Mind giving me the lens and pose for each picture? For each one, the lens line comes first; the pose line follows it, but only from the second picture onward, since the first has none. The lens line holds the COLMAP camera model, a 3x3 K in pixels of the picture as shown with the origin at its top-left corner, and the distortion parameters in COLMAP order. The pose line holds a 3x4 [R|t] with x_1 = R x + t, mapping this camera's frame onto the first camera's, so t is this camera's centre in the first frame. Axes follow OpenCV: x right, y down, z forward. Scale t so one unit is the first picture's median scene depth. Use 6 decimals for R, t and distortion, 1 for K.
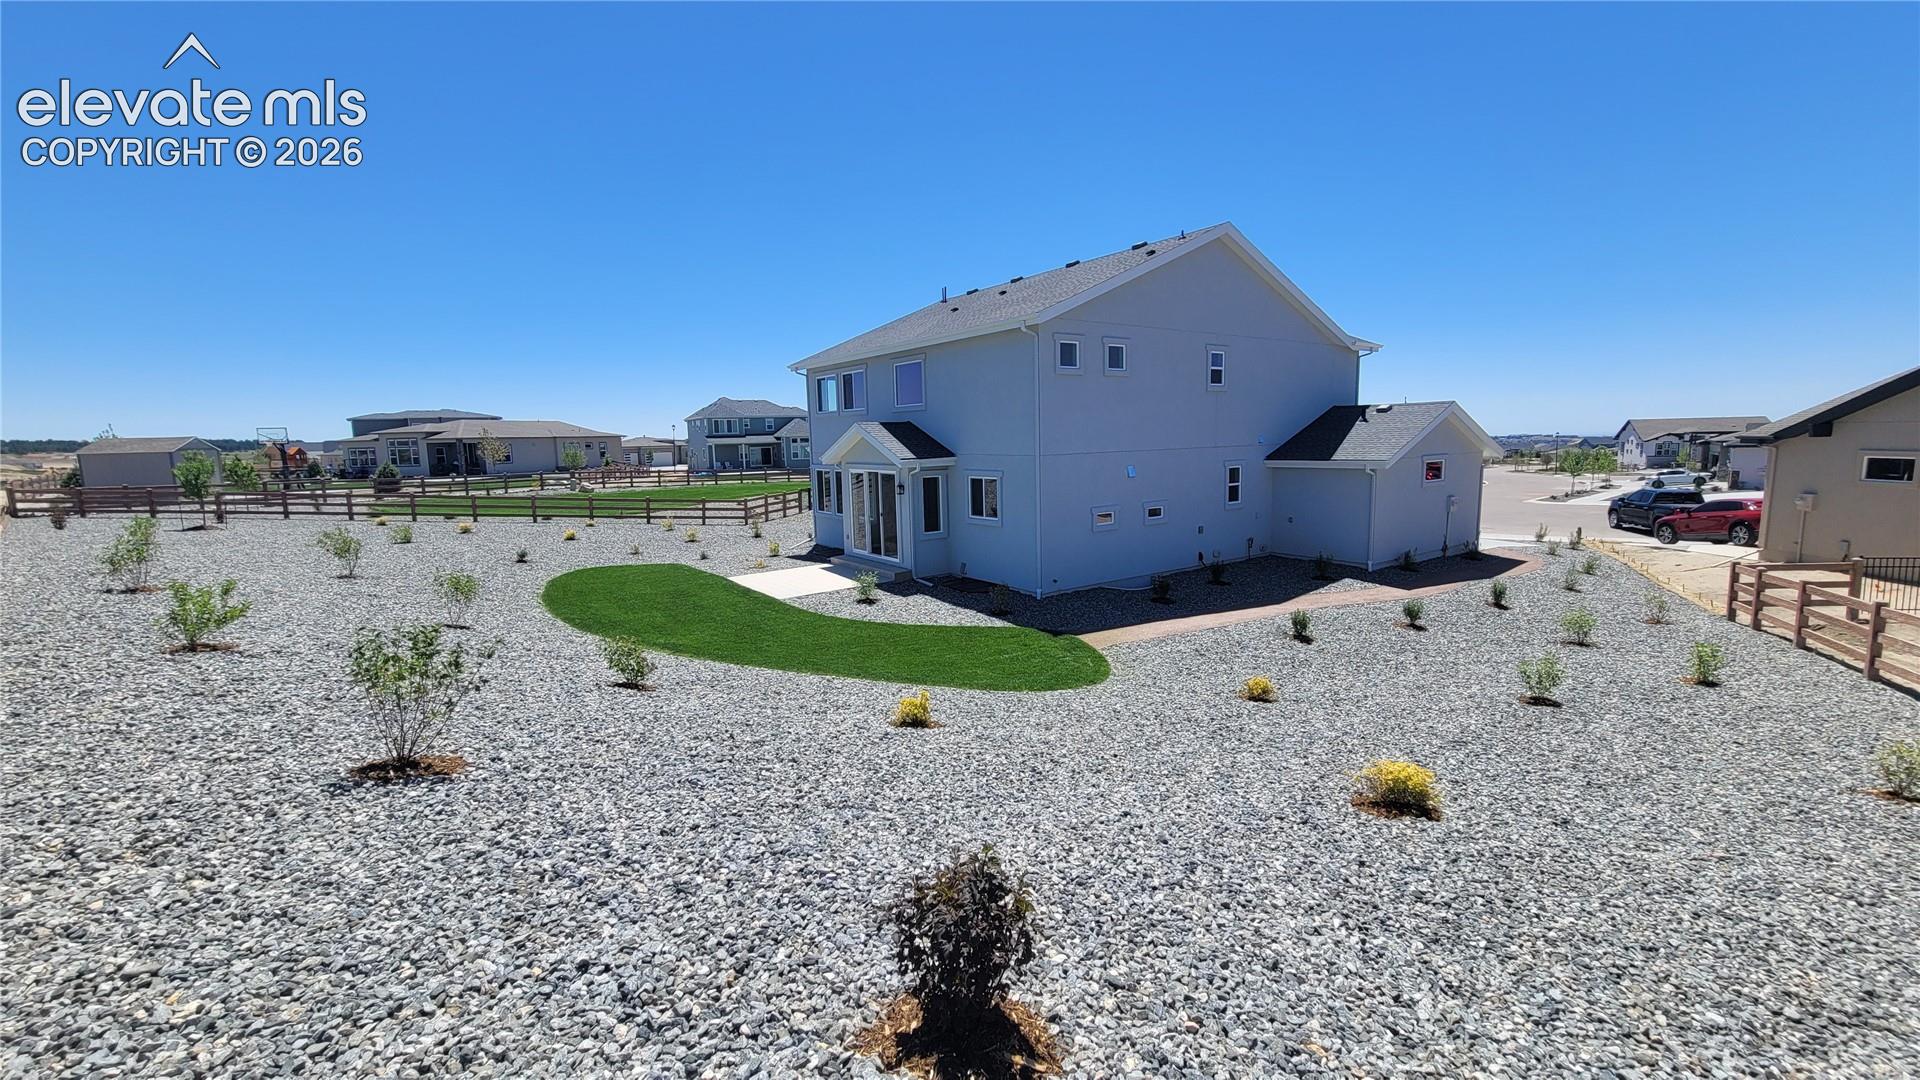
lens RADIAL K [[785.2, 0, 959.9], [0, 785.2, 541.3], [0, 0, 1]] dist [-0.007826, 0.000309]
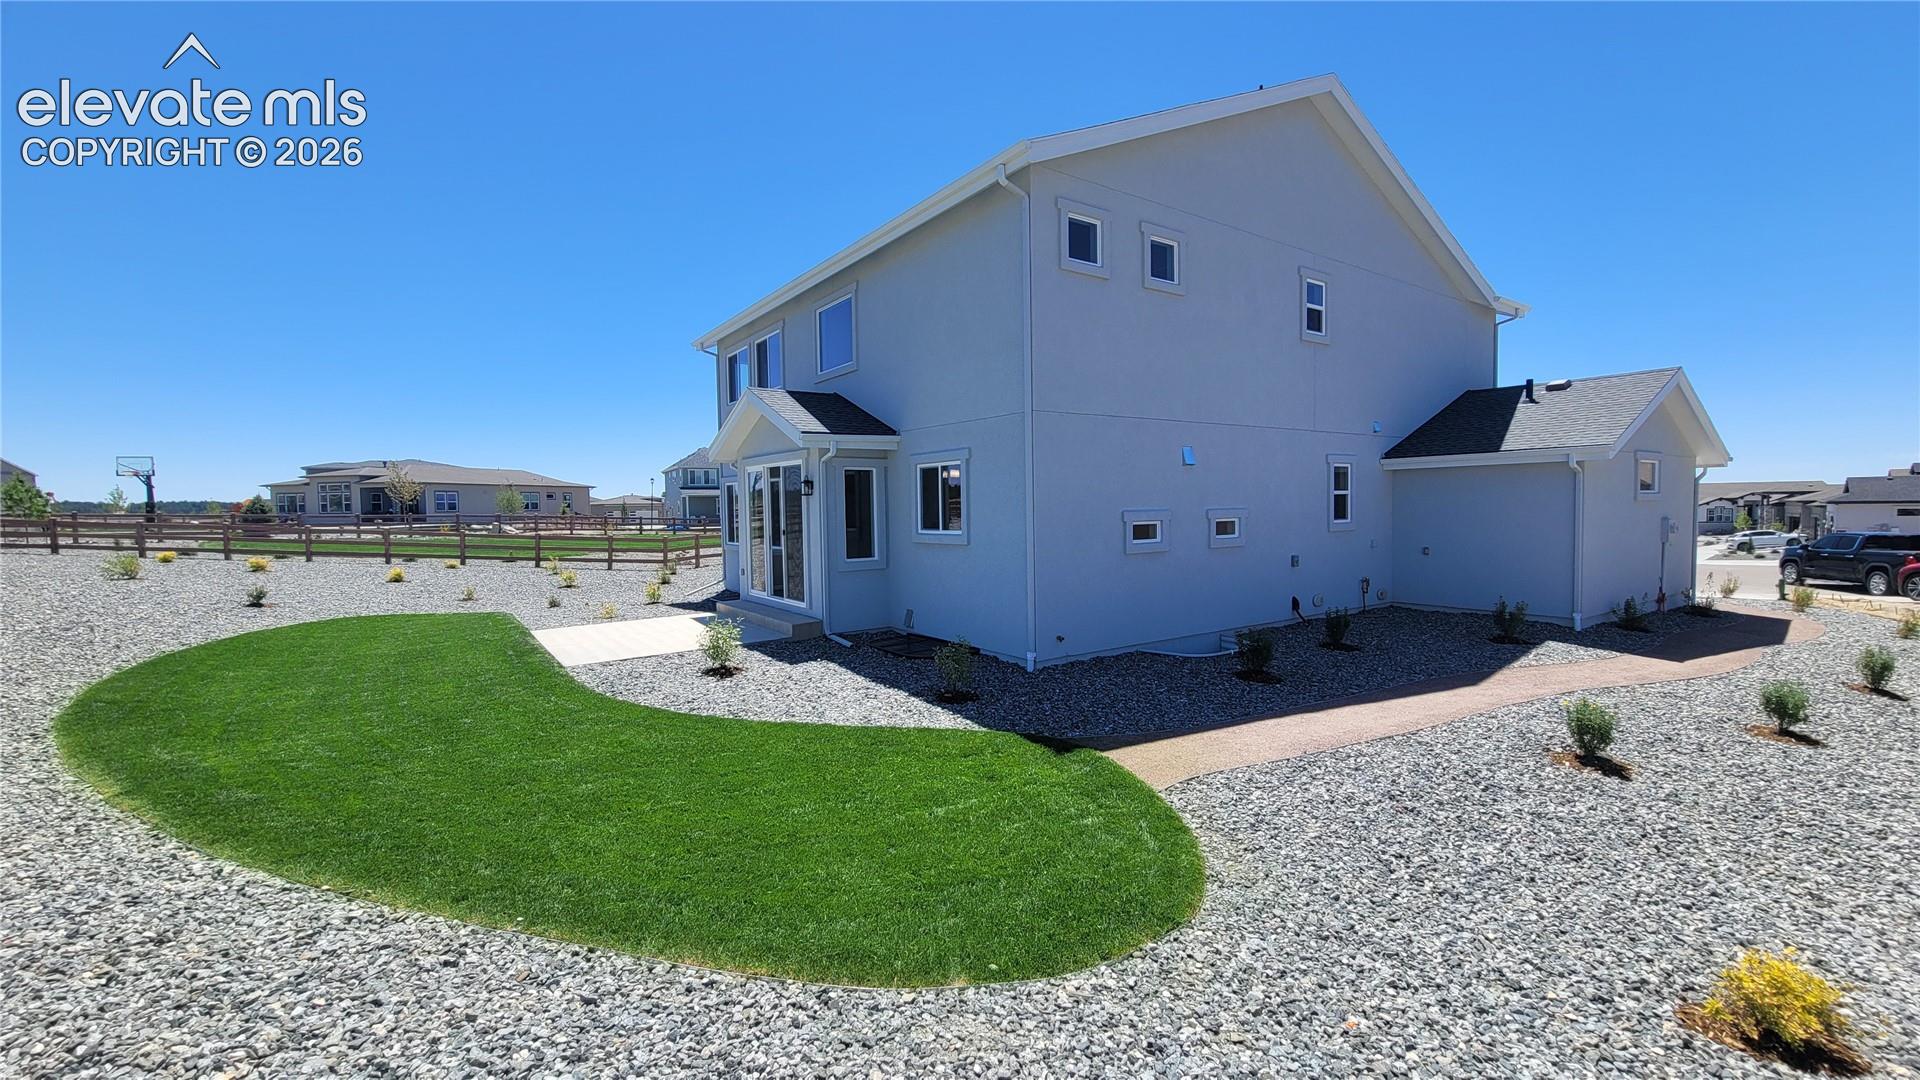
lens RADIAL K [[785.2, 0, 961.6], [0, 785.2, 542.4], [0, 0, 1]] dist [-0.007826, 0.000309]
pose [[0.999934, 0.009804, -0.006061, 0.048686], [-0.010296, 0.996127, -0.087325, 0.028455], [0.005182, 0.087382, 0.996161, 0.393546]]
